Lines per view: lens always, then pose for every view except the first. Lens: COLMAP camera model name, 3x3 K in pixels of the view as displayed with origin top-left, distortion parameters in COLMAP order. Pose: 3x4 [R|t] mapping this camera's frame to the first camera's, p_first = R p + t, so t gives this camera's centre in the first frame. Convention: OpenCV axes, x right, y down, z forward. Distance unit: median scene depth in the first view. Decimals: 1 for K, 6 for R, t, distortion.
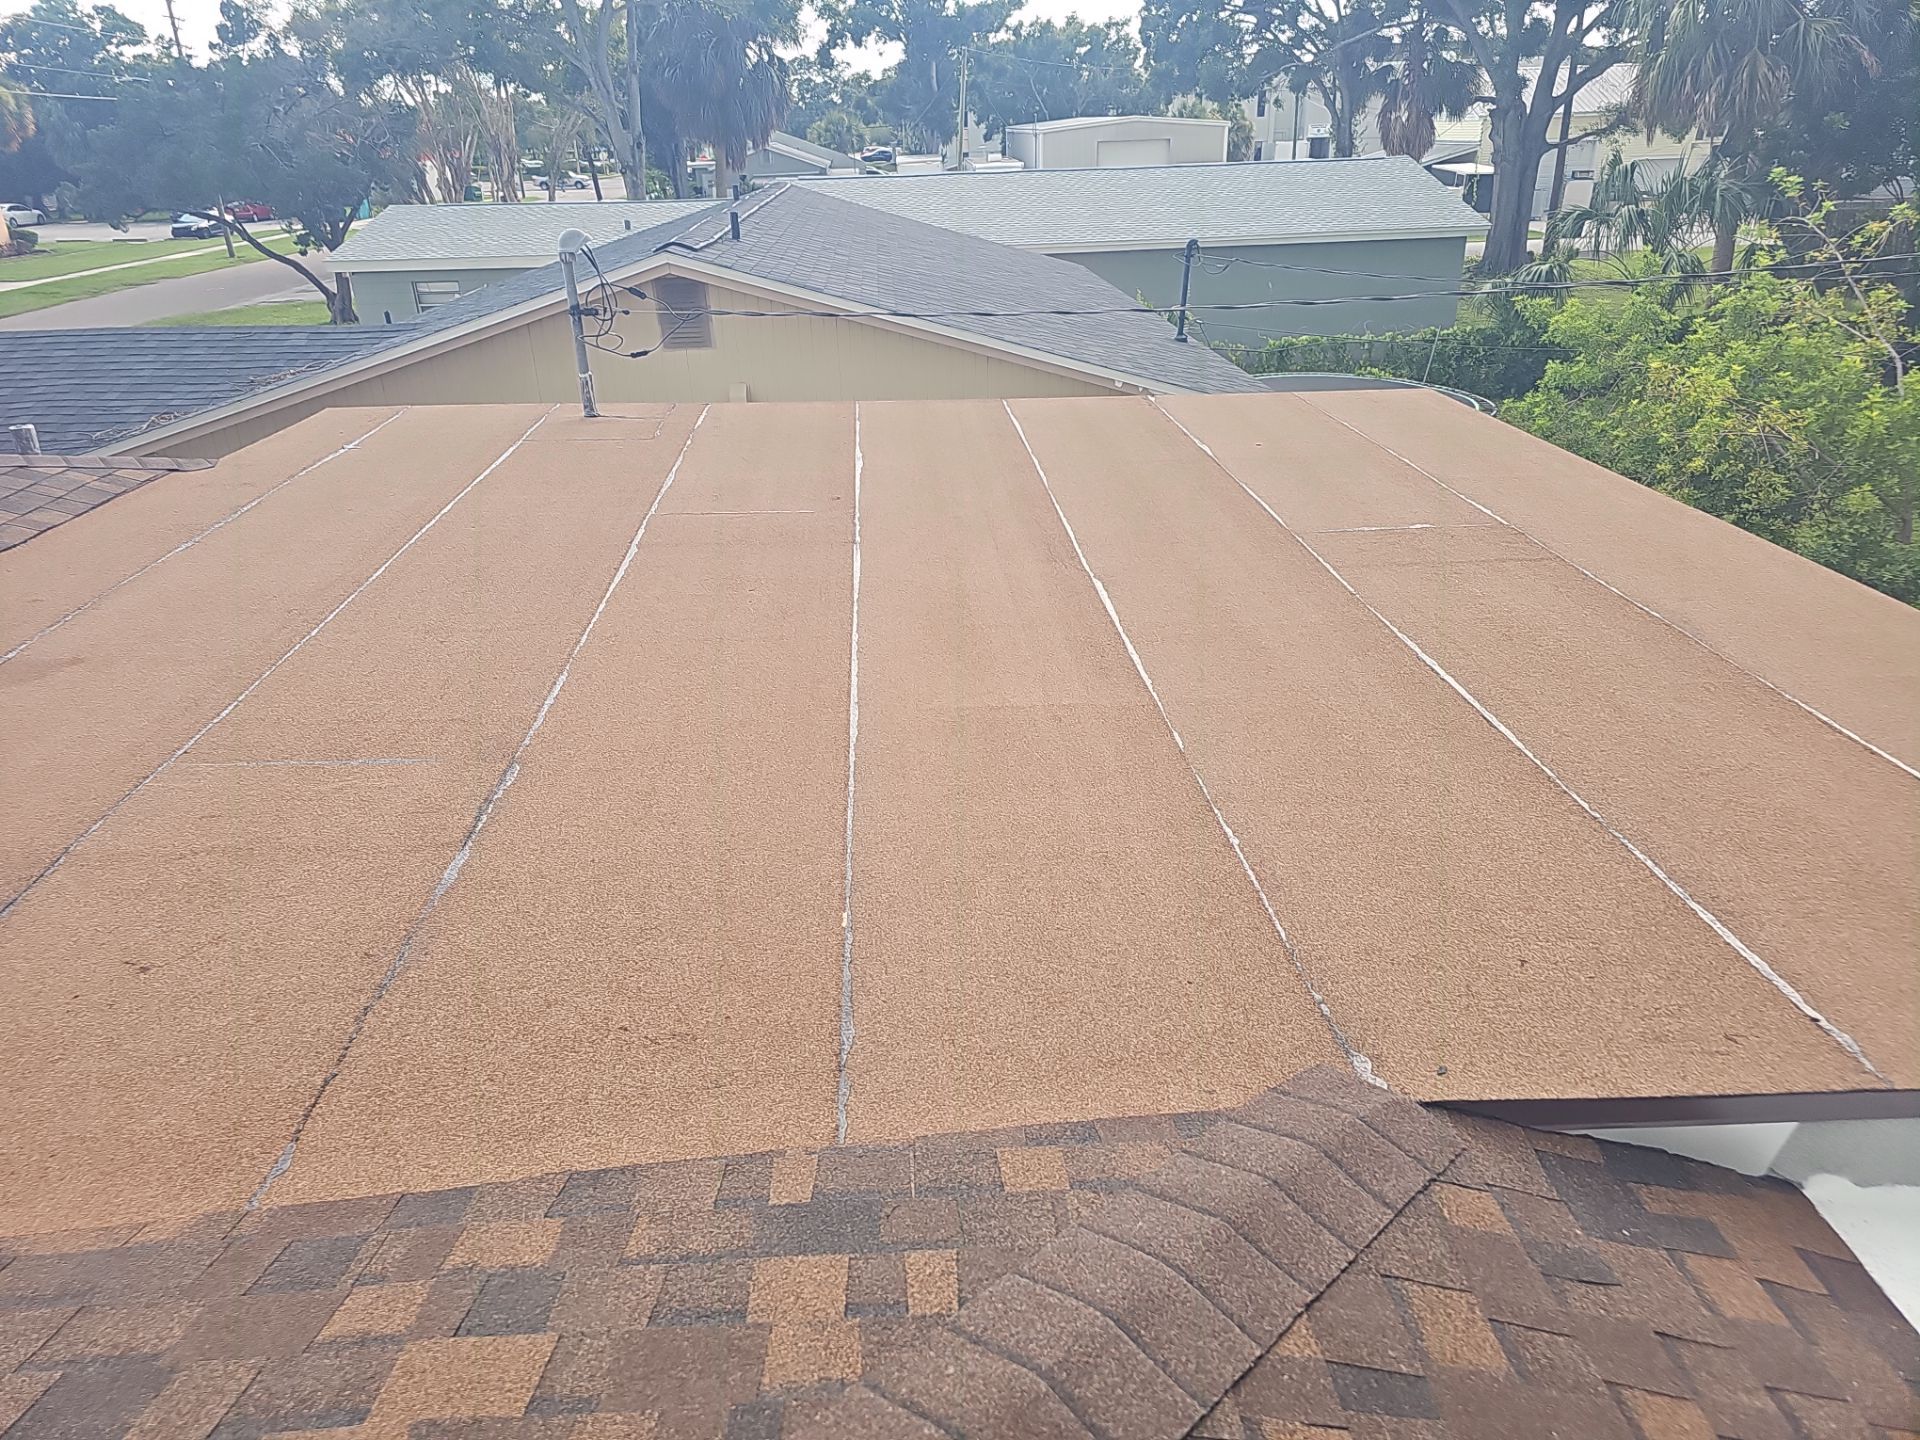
lens RADIAL K [[1282.7, 0, 968.1], [0, 1282.7, 727.7], [0, 0, 1]] dist [0.034557, -0.021424]
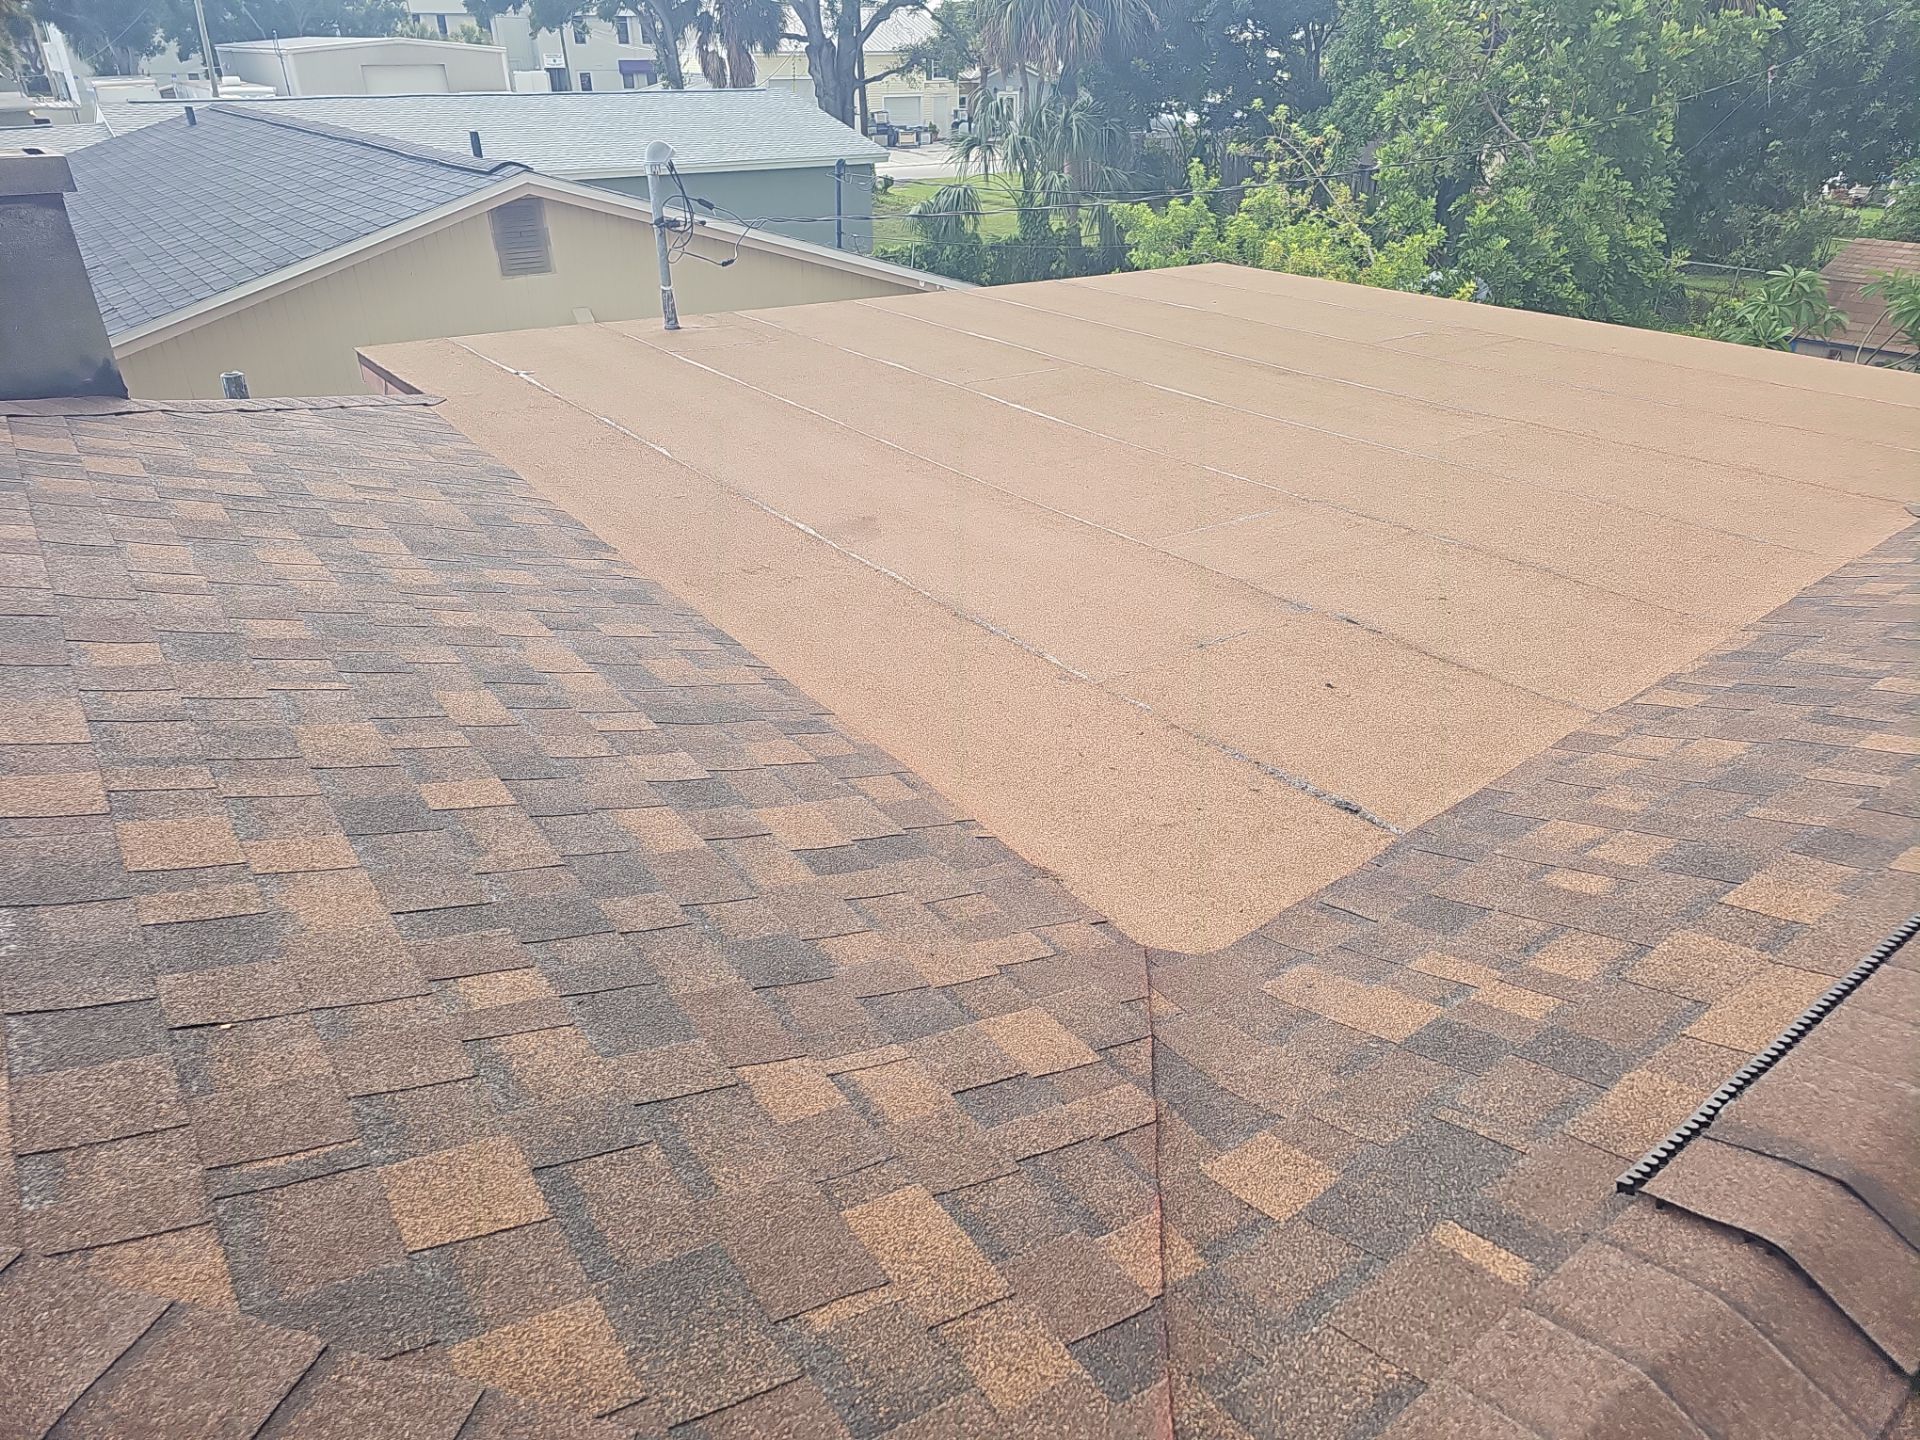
lens RADIAL K [[1273.6, 0, 967.9], [0, 1273.6, 742.5], [0, 0, 1]] dist [0.043188, -0.029918]
pose [[0.840622, -0.235468, 0.487760, -0.192335], [0.209421, 0.971818, 0.108226, 0.005378], [-0.499498, 0.011170, 0.866243, -0.001080]]
